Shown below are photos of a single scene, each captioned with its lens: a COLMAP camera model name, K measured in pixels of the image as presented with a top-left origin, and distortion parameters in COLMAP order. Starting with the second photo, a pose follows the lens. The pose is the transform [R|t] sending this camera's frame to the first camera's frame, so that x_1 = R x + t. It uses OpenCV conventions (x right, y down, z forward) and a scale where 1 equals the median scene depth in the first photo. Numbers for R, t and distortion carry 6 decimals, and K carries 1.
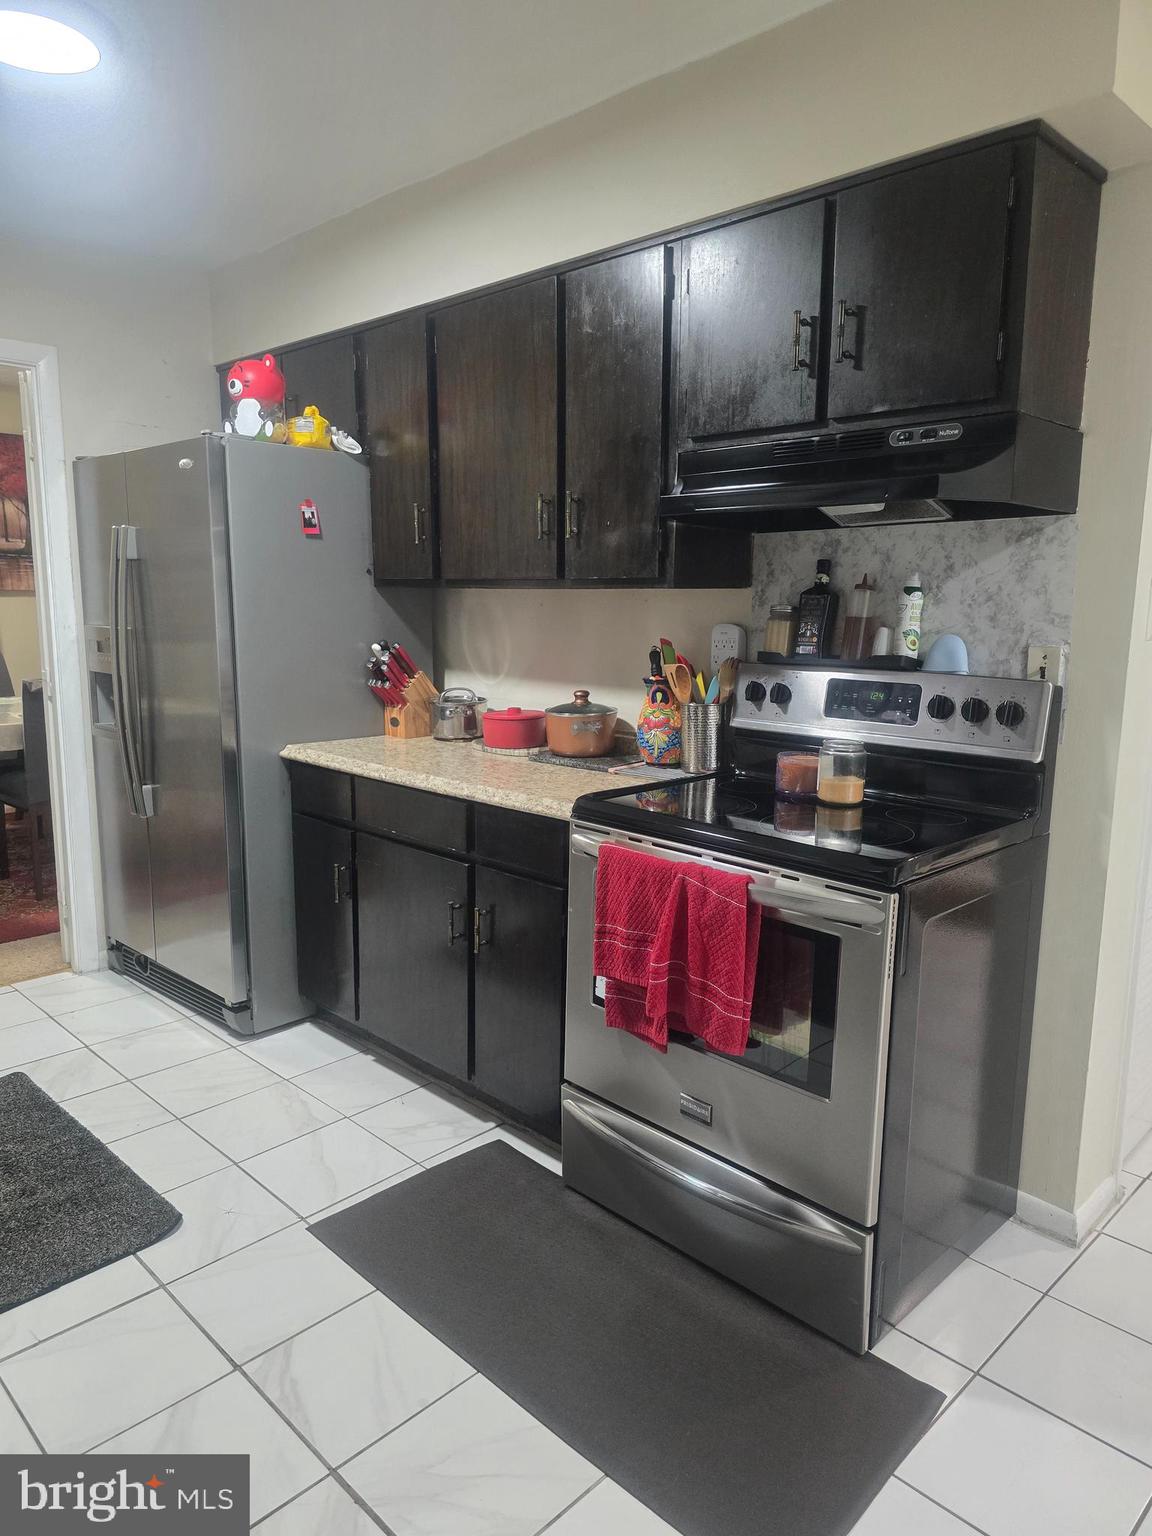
lens RADIAL K [[1051.0, 0, 570.9], [0, 1051.0, 783.6], [0, 0, 1]] dist [0.058321, -0.000735]
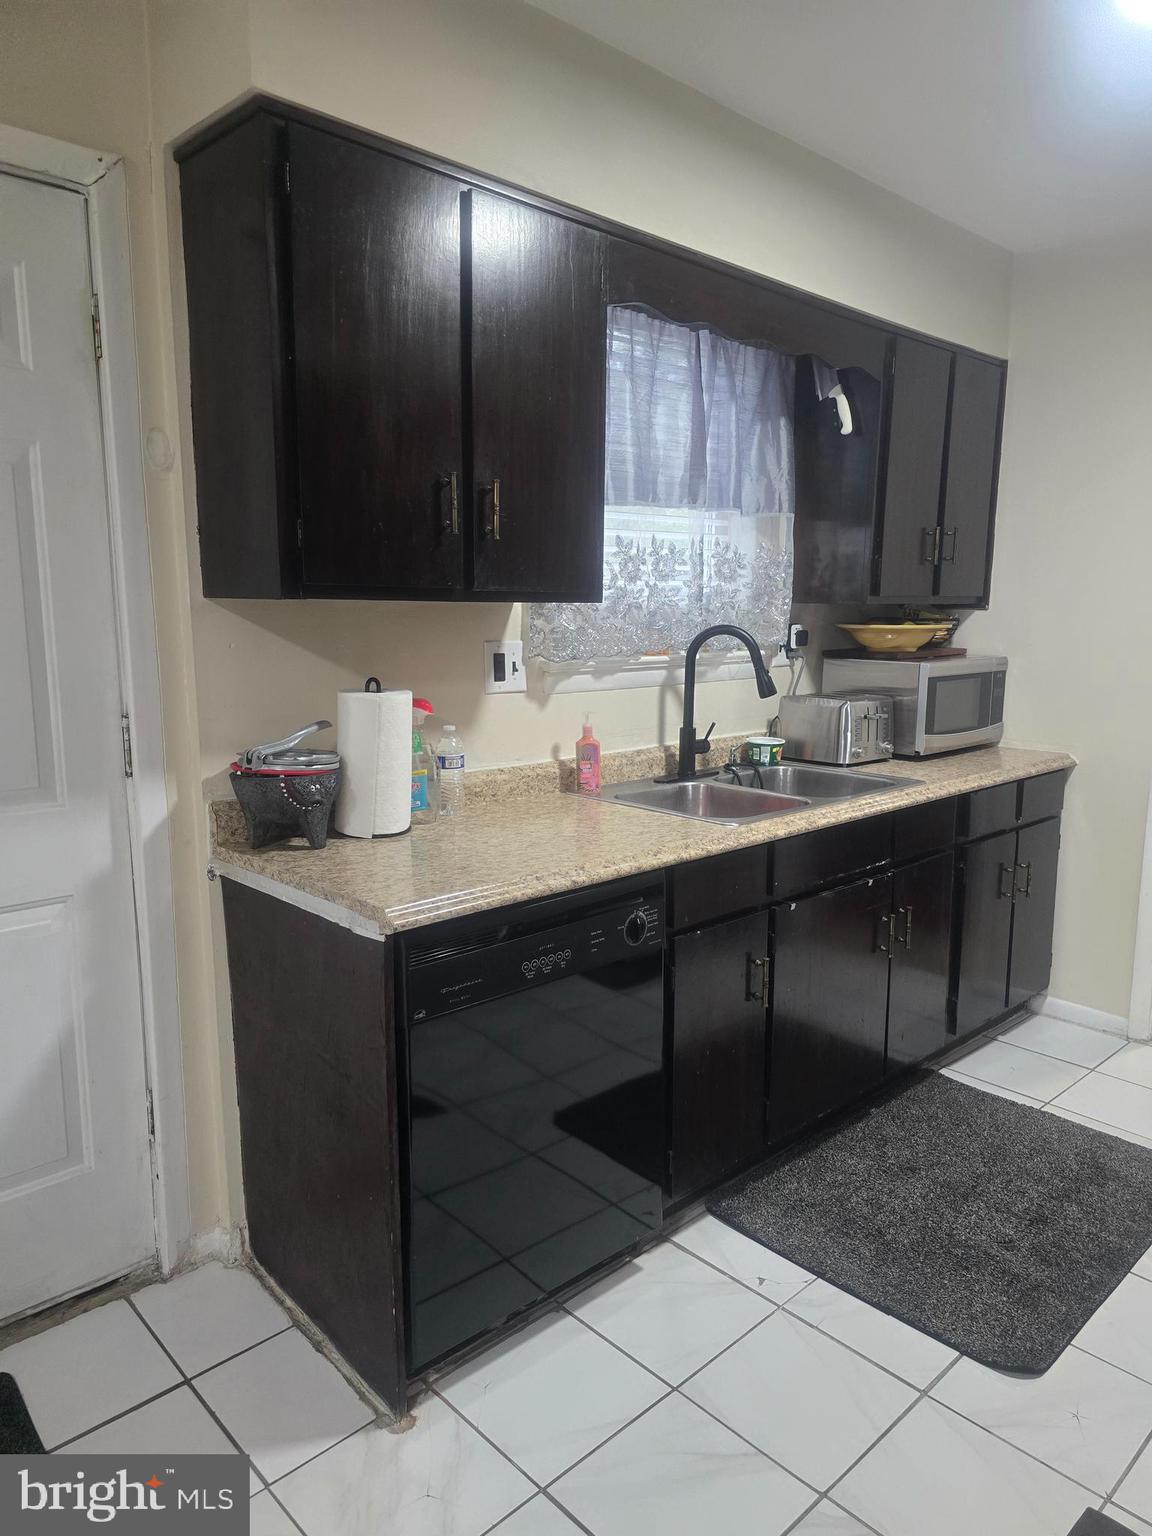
lens RADIAL K [[1034.8, 0, 573.6], [0, 1034.8, 773.3], [0, 0, 1]] dist [0.070669, -0.083583]
pose [[-0.030362, 0.146464, -0.988750, 0.367517], [-0.177152, 0.972757, 0.149535, -0.097028], [0.983715, 0.179699, -0.003589, 0.557850]]
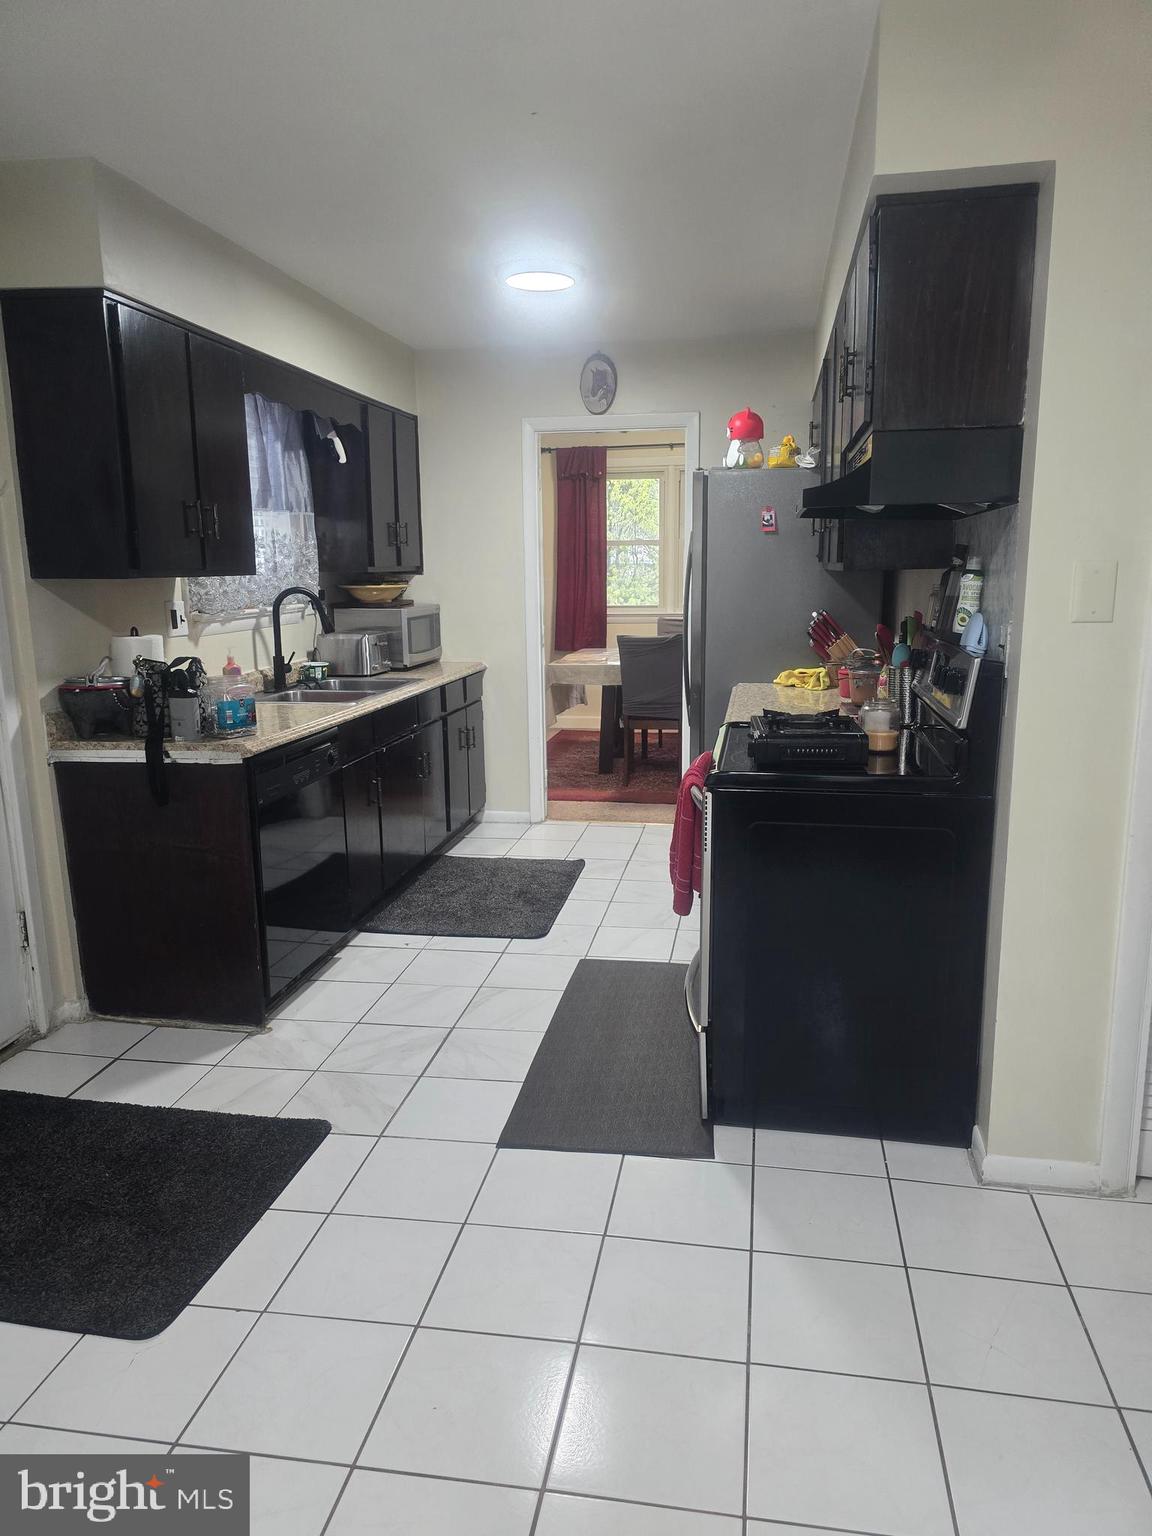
lens RADIAL K [[1028.5, 0, 594.4], [0, 1028.5, 766.3], [0, 0, 1]] dist [0.064754, -0.070880]
pose [[0.583029, 0.141487, -0.800037, 0.983009], [-0.126030, 0.988550, 0.082980, -0.020484], [0.802617, 0.052449, 0.594185, 0.041226]]
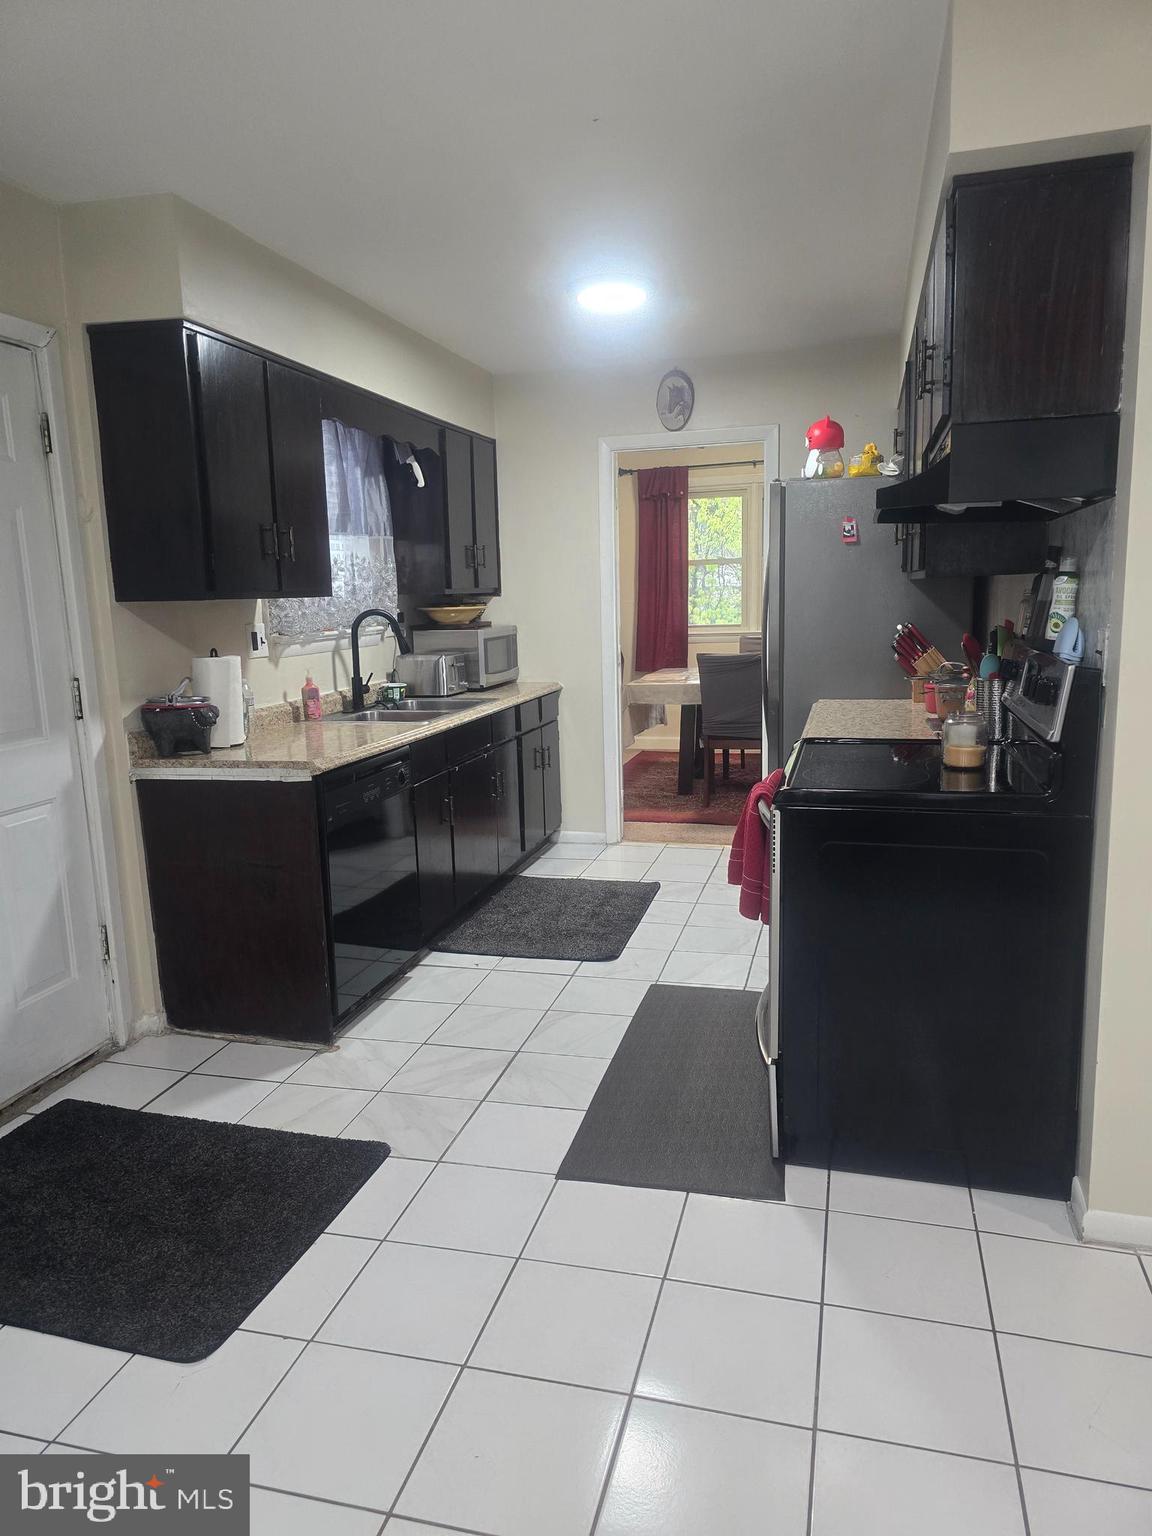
lens RADIAL K [[1024.3, 0, 577.0], [0, 1024.3, 764.4], [0, 0, 1]] dist [0.064781, -0.067127]
pose [[0.496985, 0.121241, -0.859248, 0.967802], [-0.118368, 0.990408, 0.071285, -0.013899], [0.859648, 0.066280, 0.506569, 0.086137]]
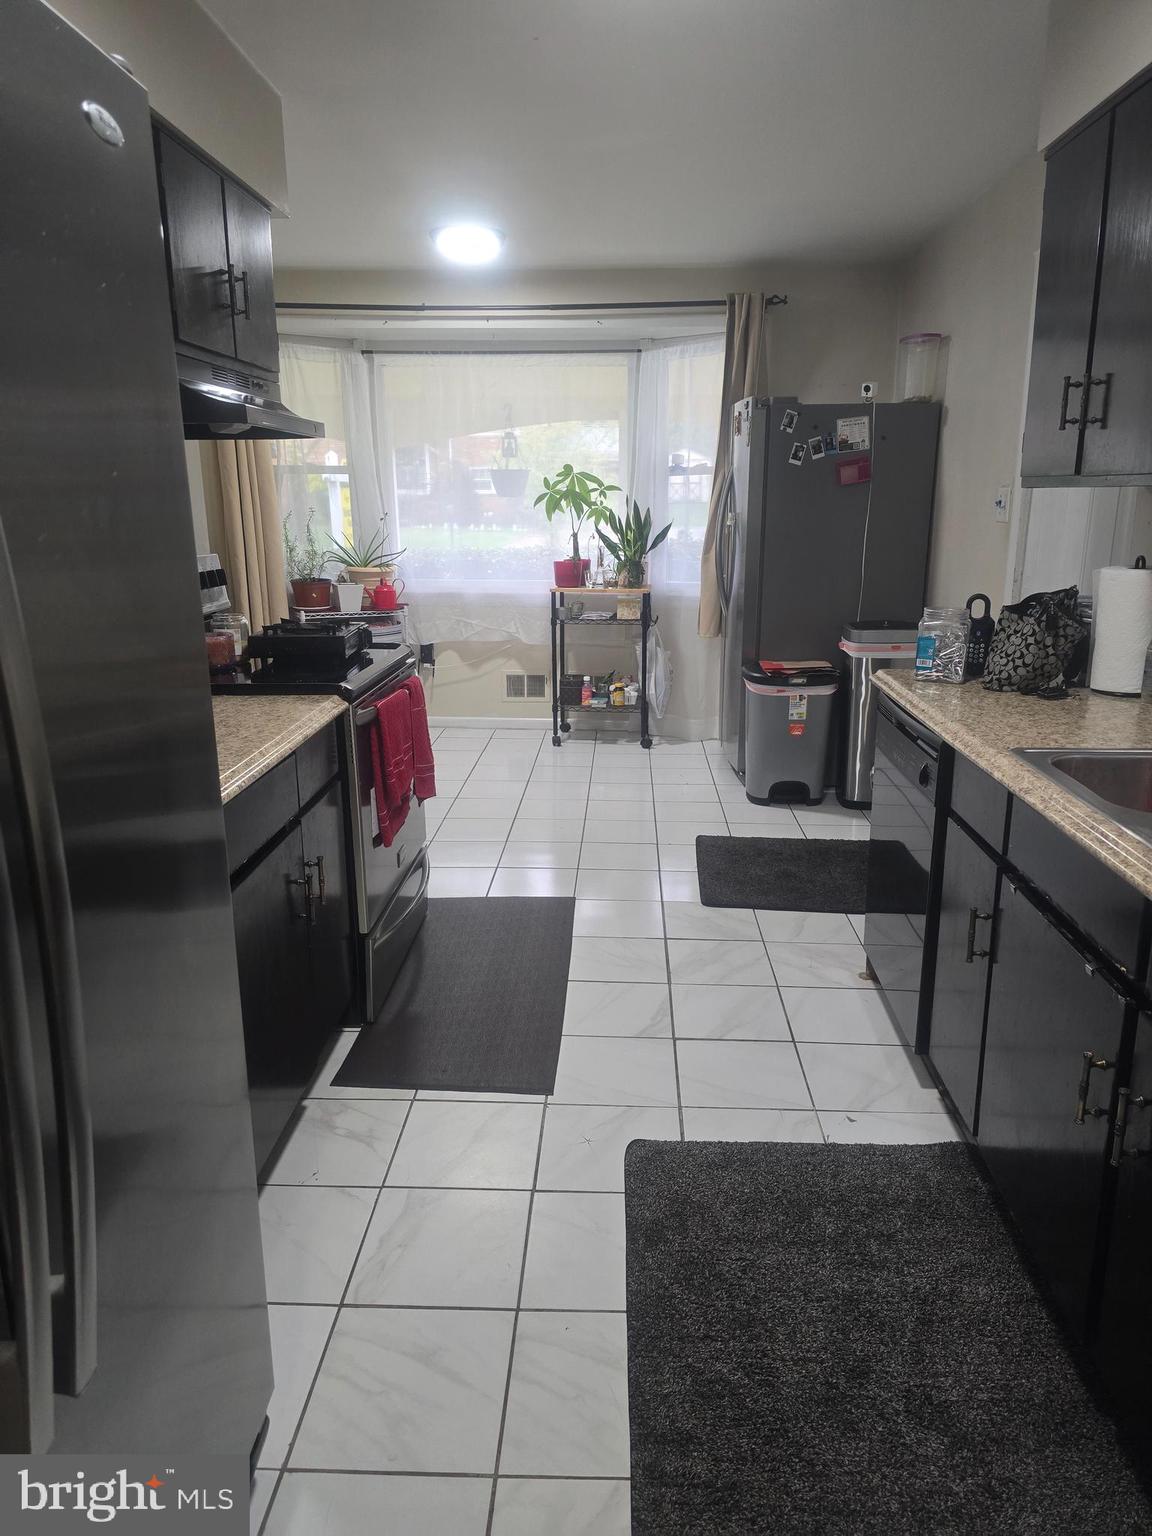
lens RADIAL K [[1028.5, 0, 594.4], [0, 1028.5, 766.3], [0, 0, 1]] dist [0.064754, -0.070880]
pose [[-0.690257, -0.193354, 0.697251, -0.918415], [0.119314, 0.920027, 0.373249, -0.269773], [-0.713659, 0.340829, -0.611985, 1.454717]]
